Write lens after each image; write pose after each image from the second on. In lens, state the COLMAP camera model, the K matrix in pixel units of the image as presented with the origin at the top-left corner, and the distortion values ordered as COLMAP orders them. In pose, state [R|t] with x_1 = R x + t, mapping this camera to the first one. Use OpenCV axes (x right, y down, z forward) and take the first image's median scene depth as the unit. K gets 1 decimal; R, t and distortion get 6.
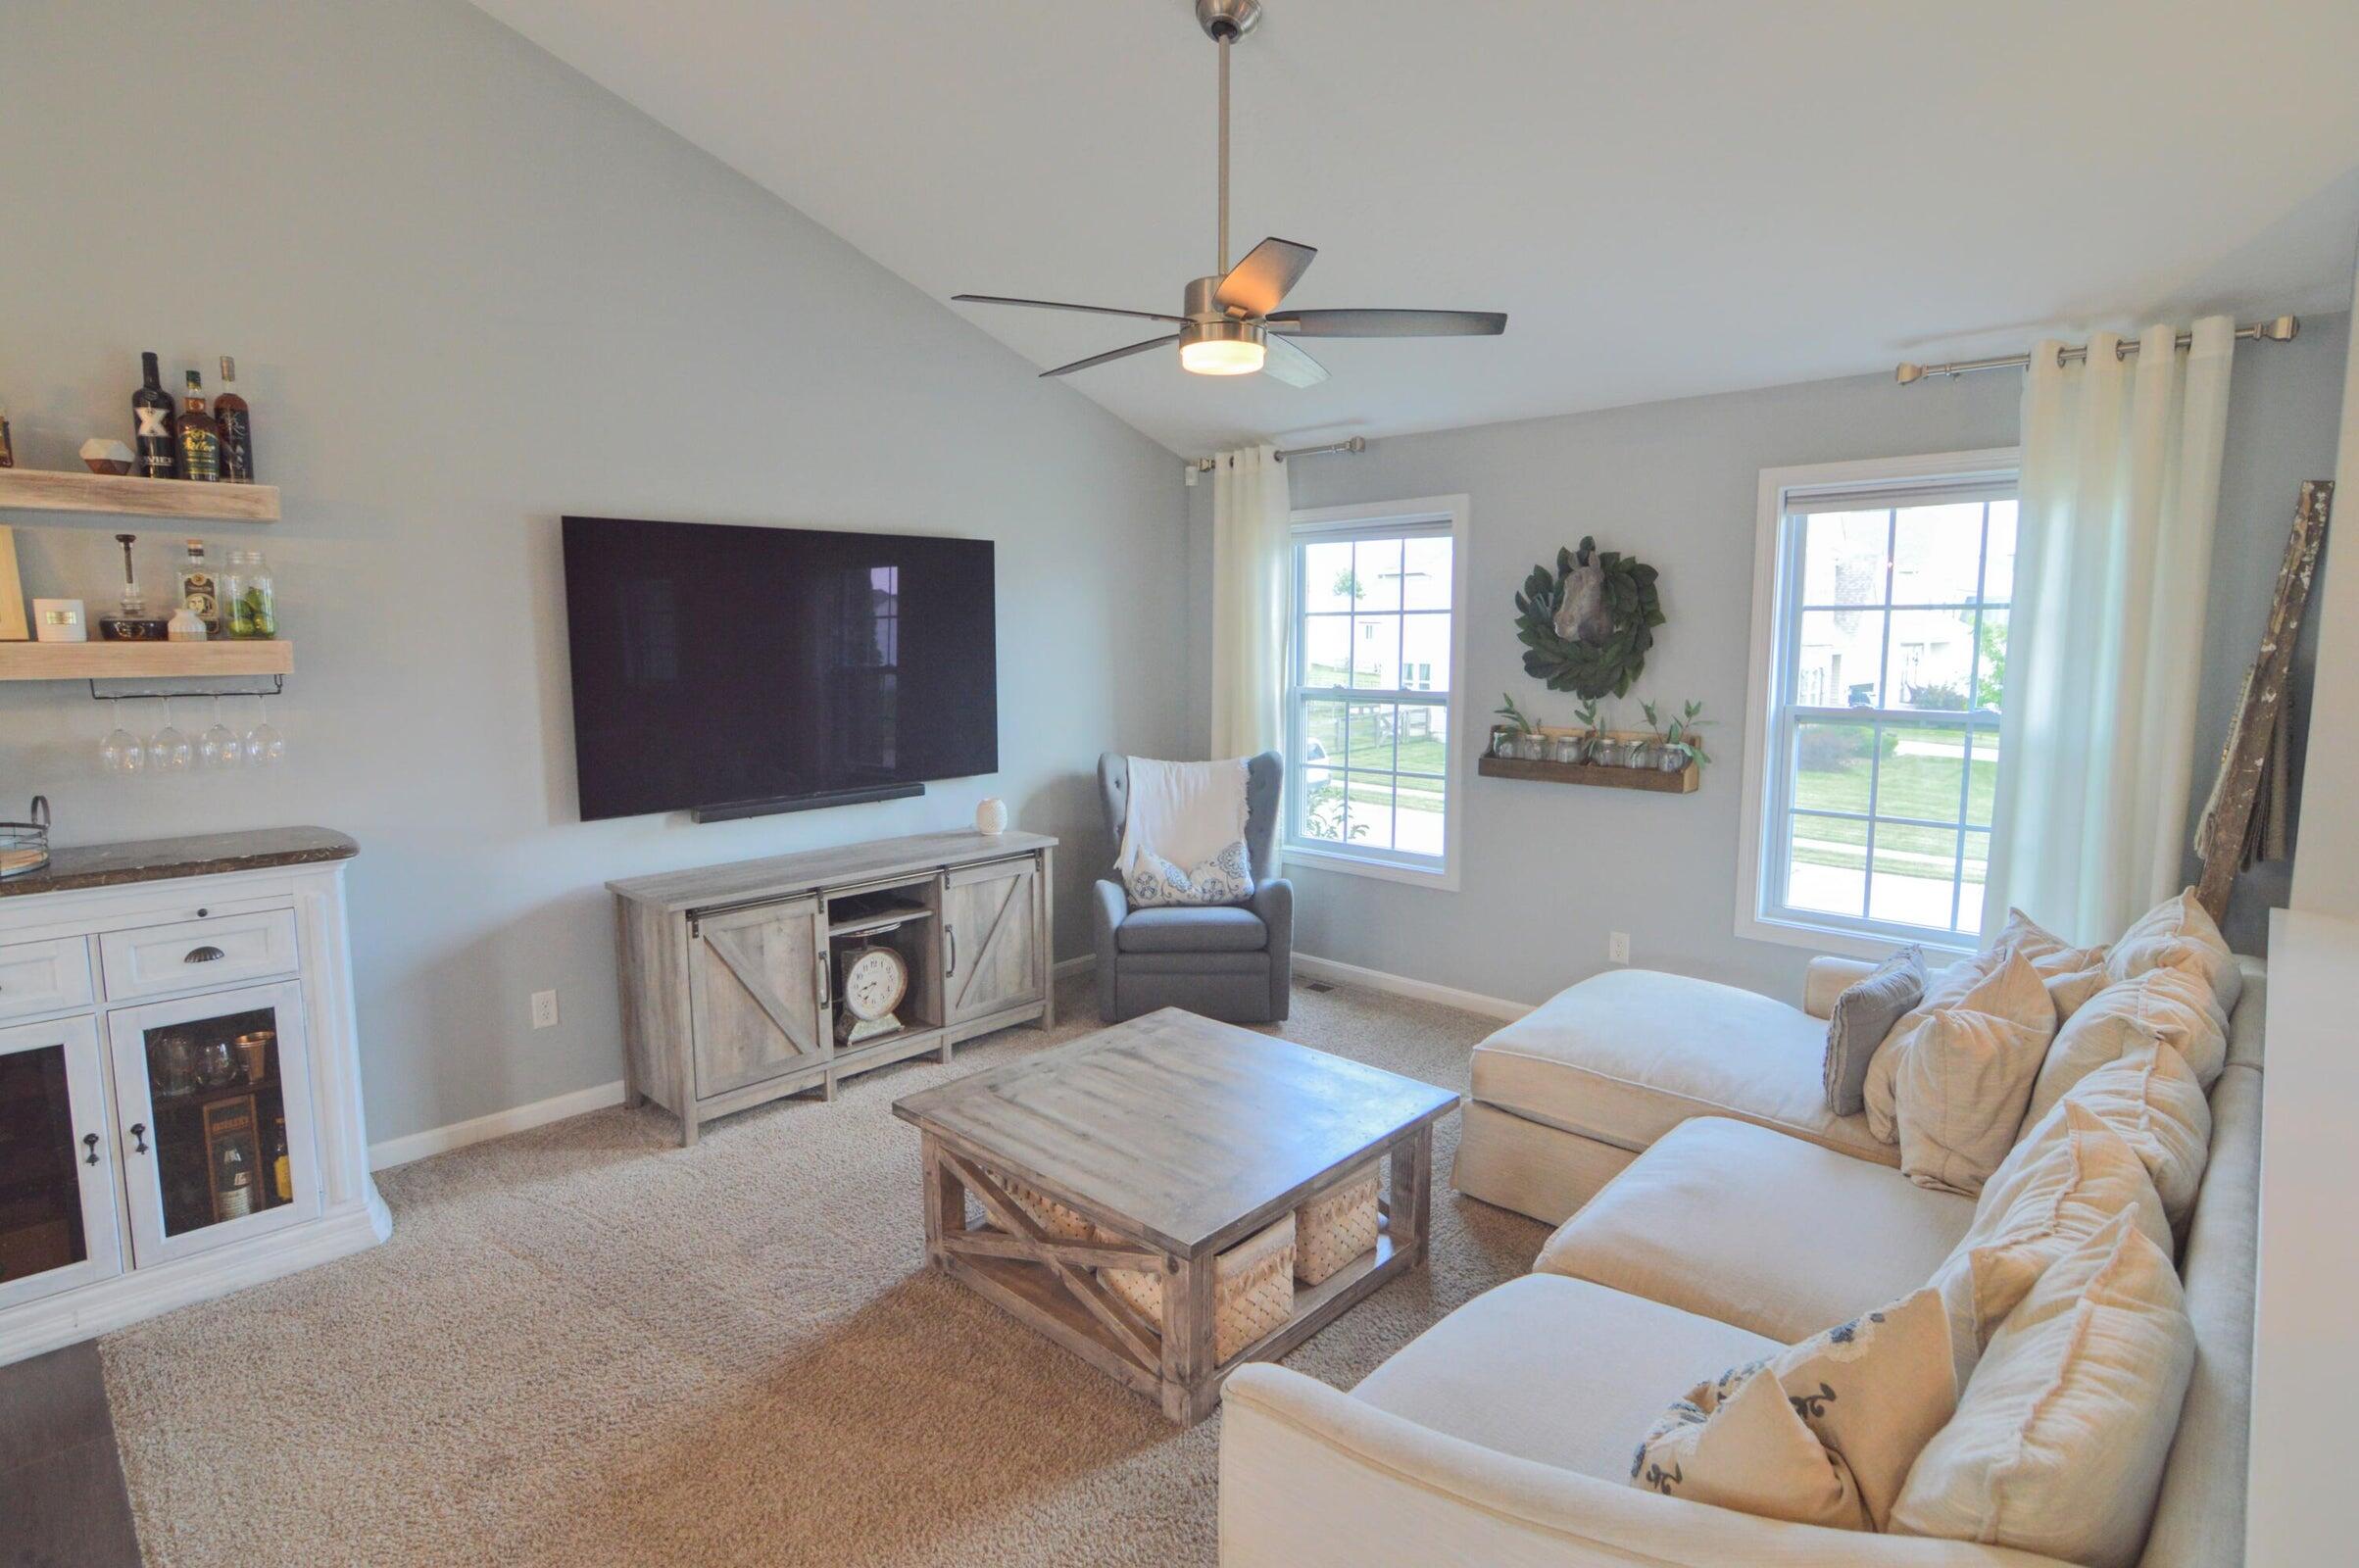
lens RADIAL K [[1172.8, 0, 1154.1], [0, 1172.8, 787.2], [0, 0, 1]] dist [-0.022666, 0.000354]
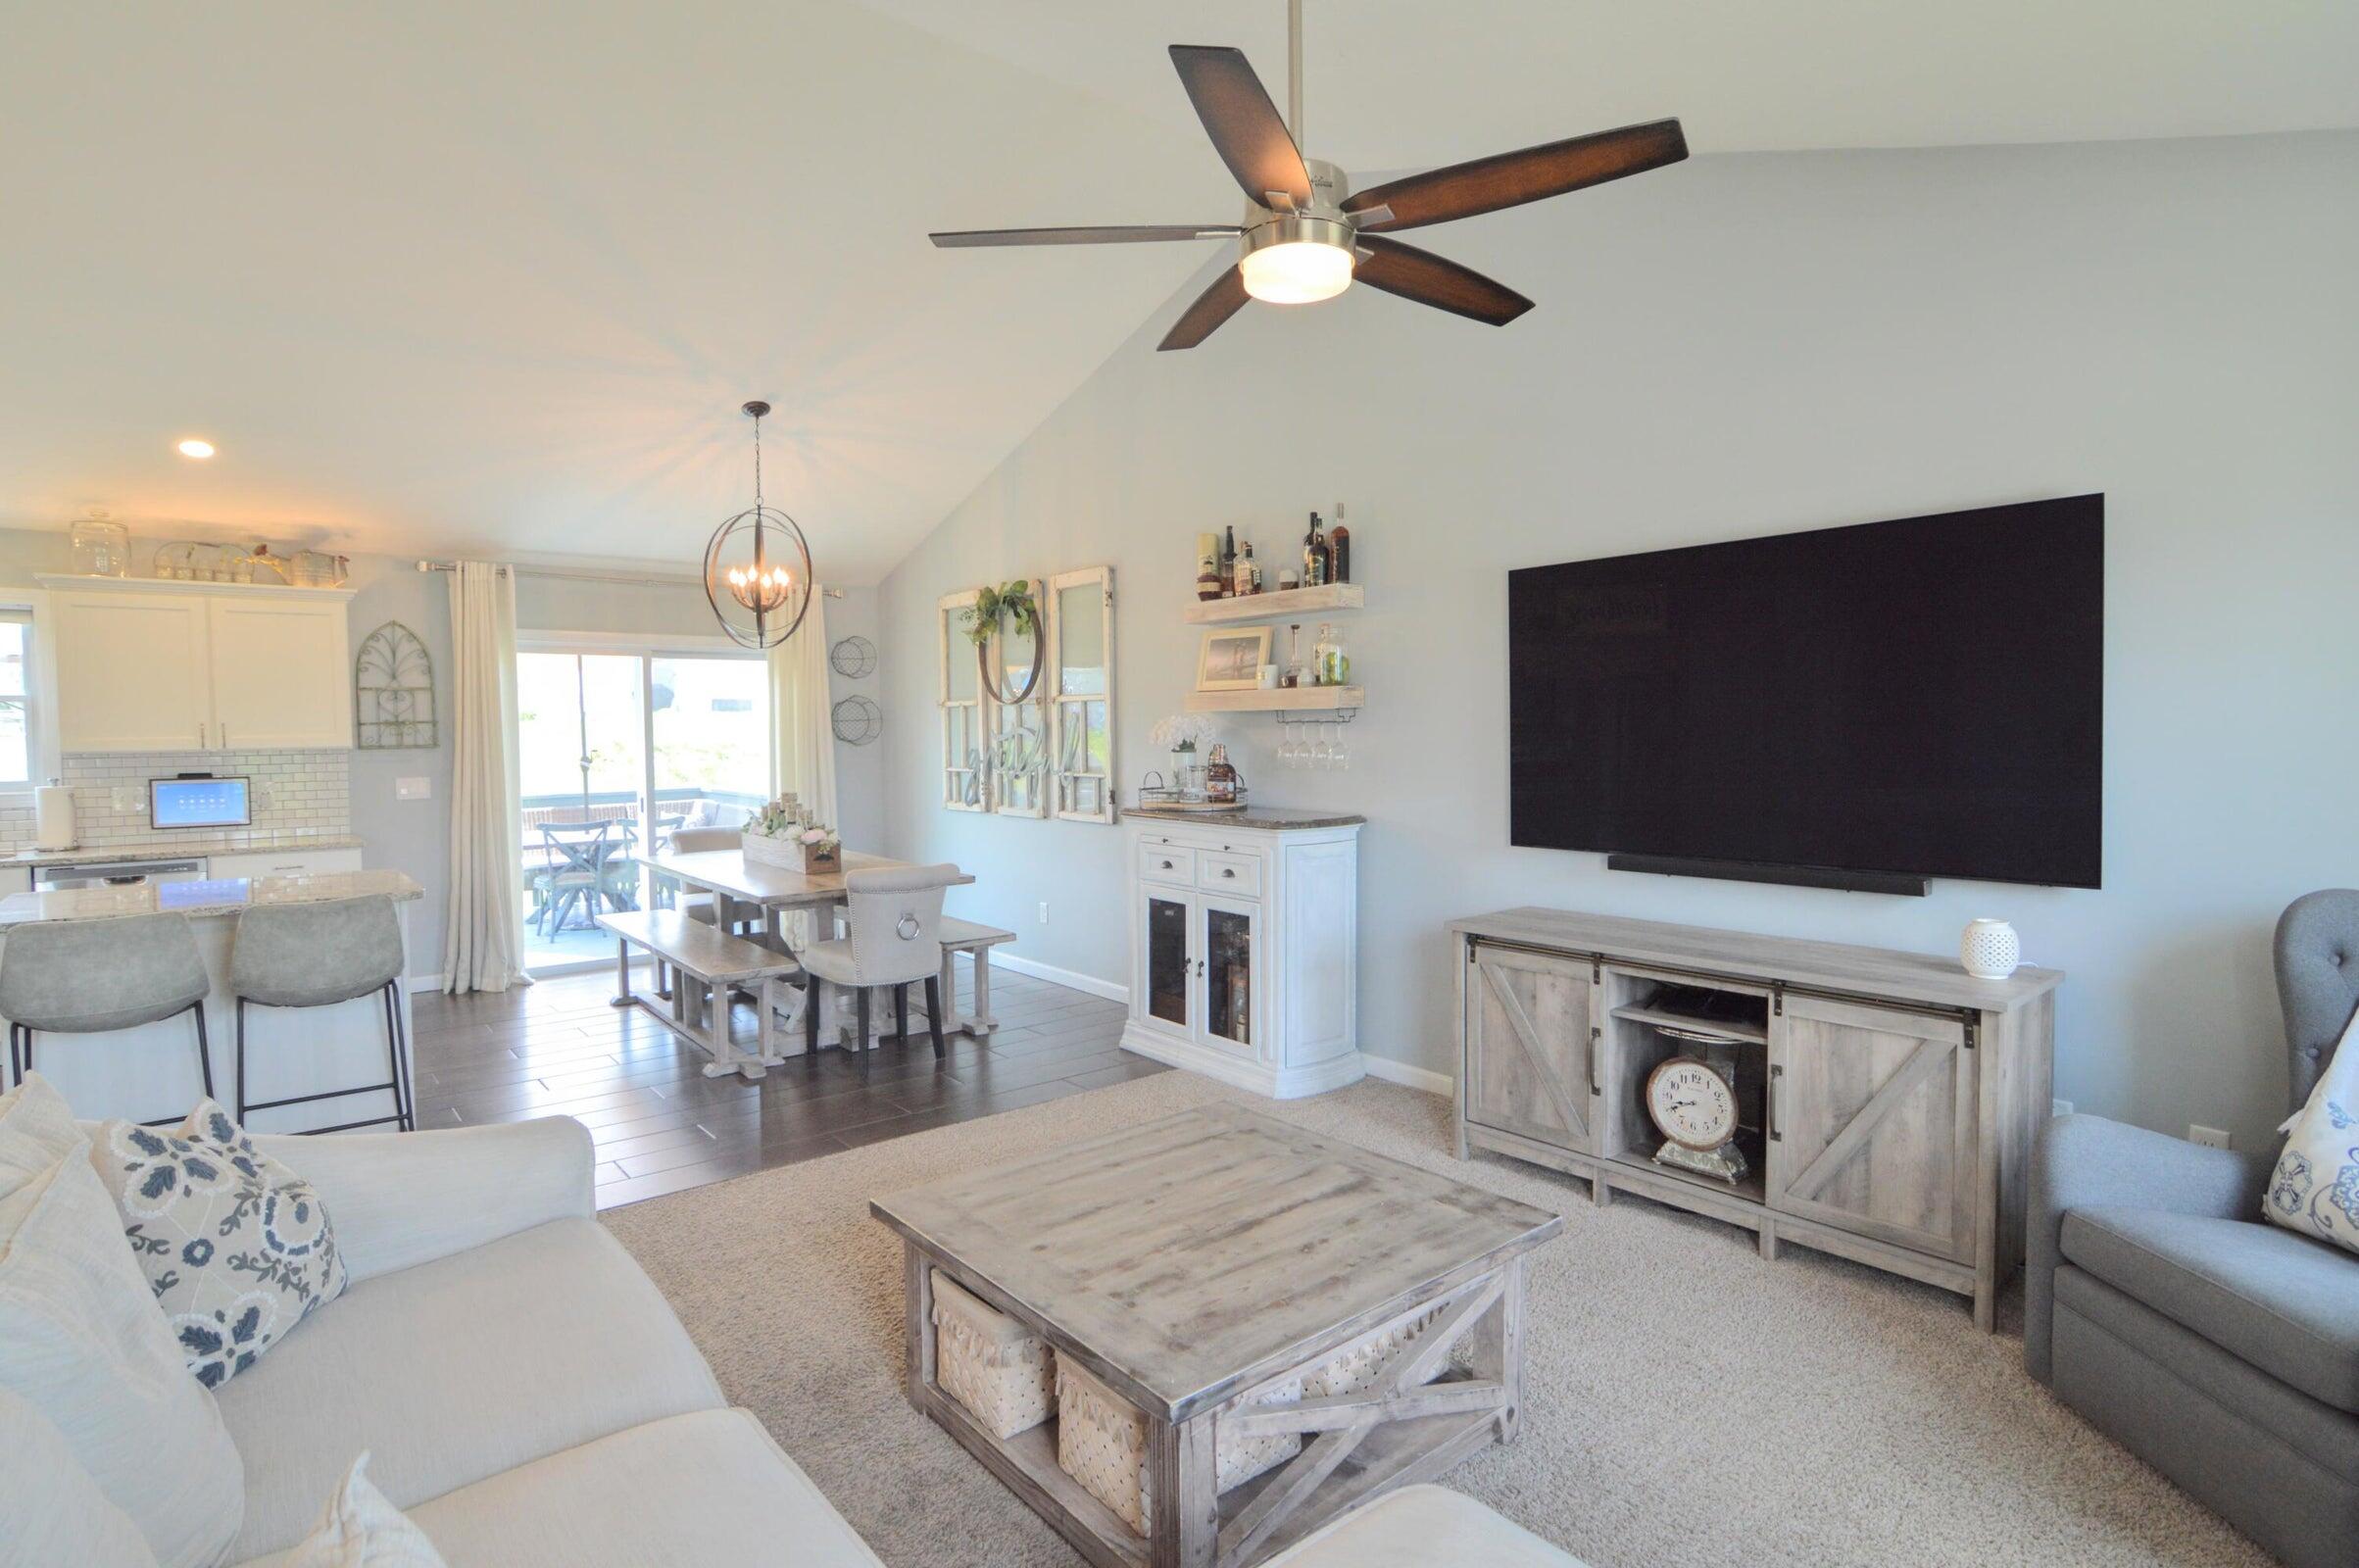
lens RADIAL K [[1187.5, 0, 1172.7], [0, 1187.5, 767.4], [0, 0, 1]] dist [-0.028940, 0.008101]
pose [[-0.110405, 0.040441, -0.993064, 0.633186], [-0.116286, 0.991784, 0.053317, -0.063966], [0.987060, 0.121365, -0.104795, 0.774656]]
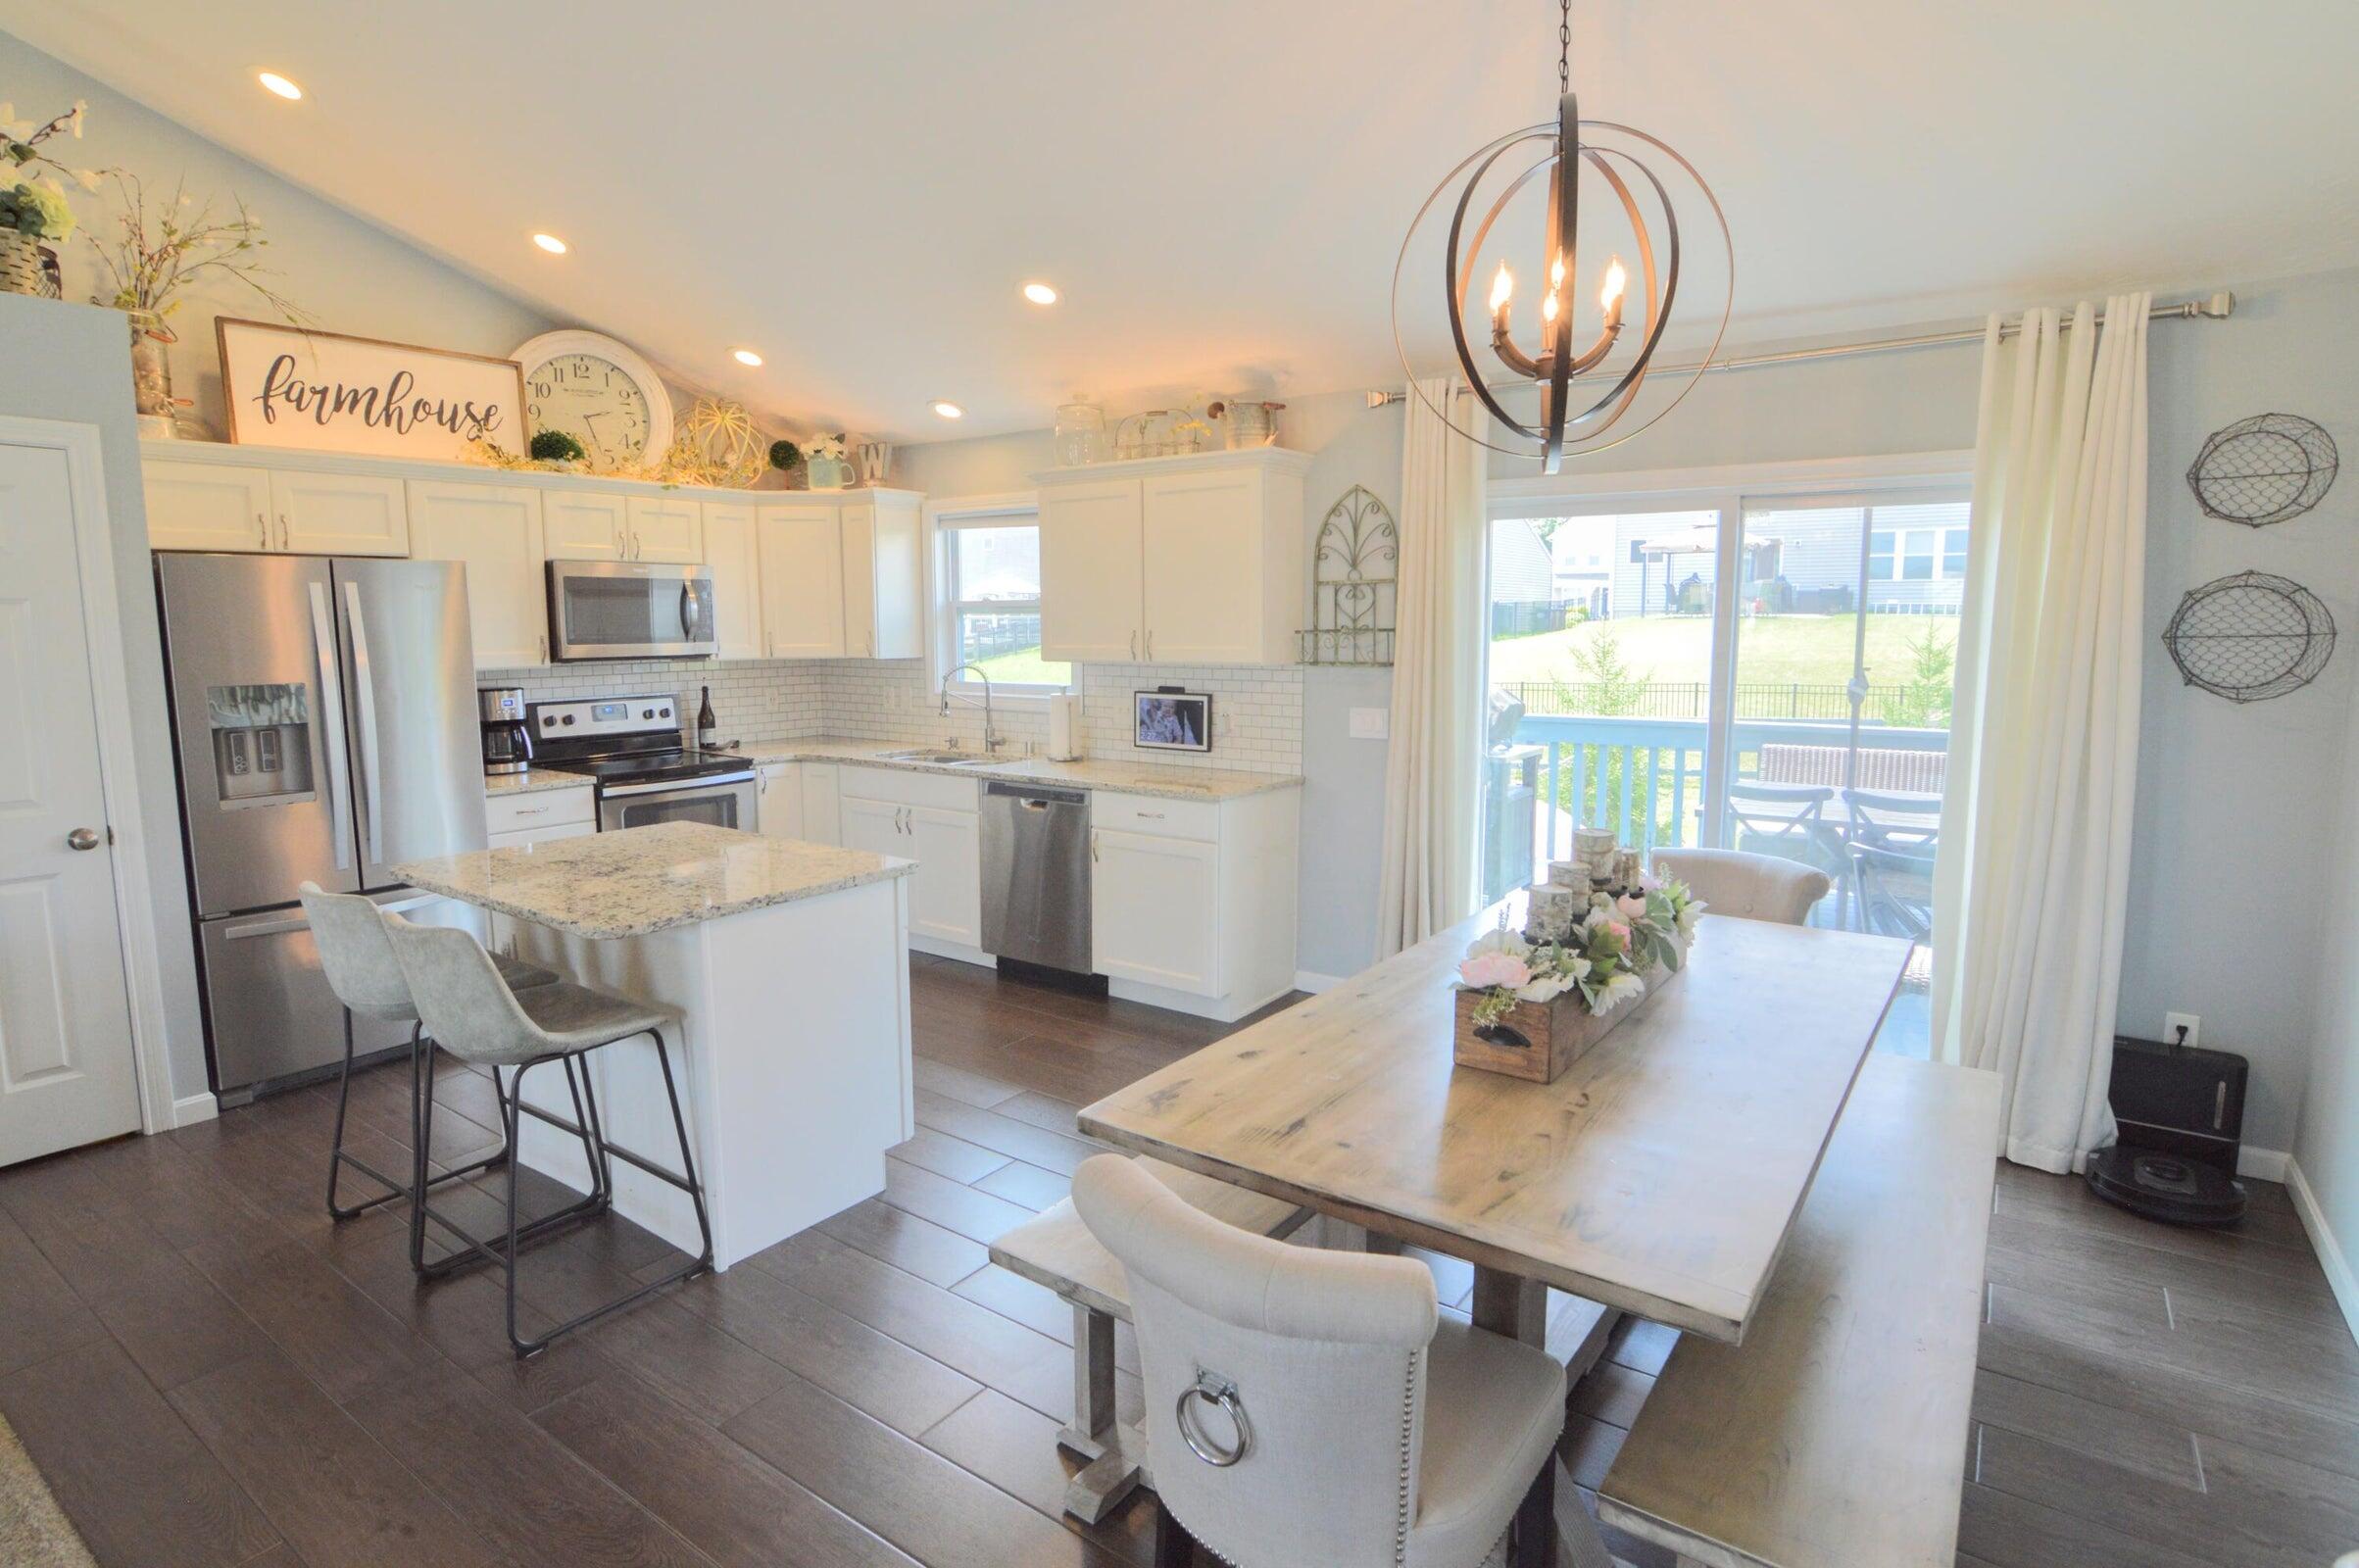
lens RADIAL K [[1194.3, 0, 1179.5], [0, 1194.3, 784.0], [0, 0, 1]] dist [-0.031121, 0.000268]
pose [[-0.988643, 0.030062, -0.147245, -0.529575], [-0.009806, 0.964796, 0.262815, -0.075804], [0.149962, 0.261274, -0.953545, 0.678517]]
